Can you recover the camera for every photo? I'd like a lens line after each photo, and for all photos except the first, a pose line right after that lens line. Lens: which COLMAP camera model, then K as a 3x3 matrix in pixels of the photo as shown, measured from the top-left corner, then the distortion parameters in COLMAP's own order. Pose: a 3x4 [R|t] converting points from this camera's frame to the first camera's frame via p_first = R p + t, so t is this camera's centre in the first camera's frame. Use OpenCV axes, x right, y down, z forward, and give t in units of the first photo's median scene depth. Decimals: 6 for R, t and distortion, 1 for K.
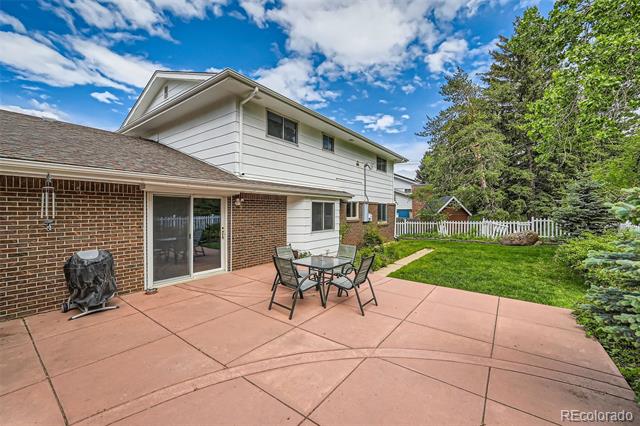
lens RADIAL K [[255.6, 0, 319.2], [0, 255.6, 216.9], [0, 0, 1]] dist [-0.000229, 0.000023]
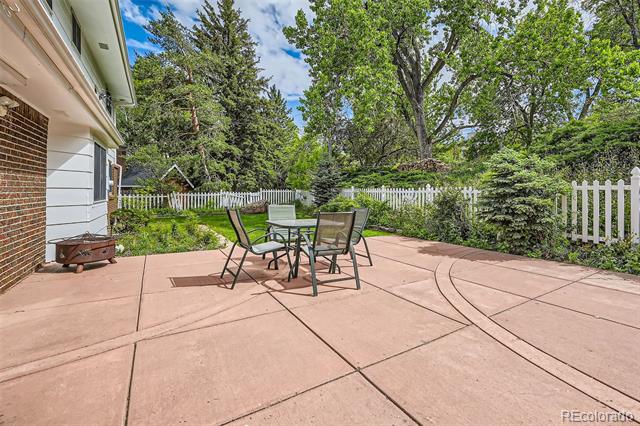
lens RADIAL K [[316.7, 0, 320.0], [0, 316.7, 199.0], [0, 0, 1]] dist [0.000180, 0.000015]
pose [[0.311631, -0.001278, 0.950202, -0.907753], [0.004584, 0.999989, -0.000158, 0.107894], [-0.950192, 0.004404, 0.311633, 0.693947]]
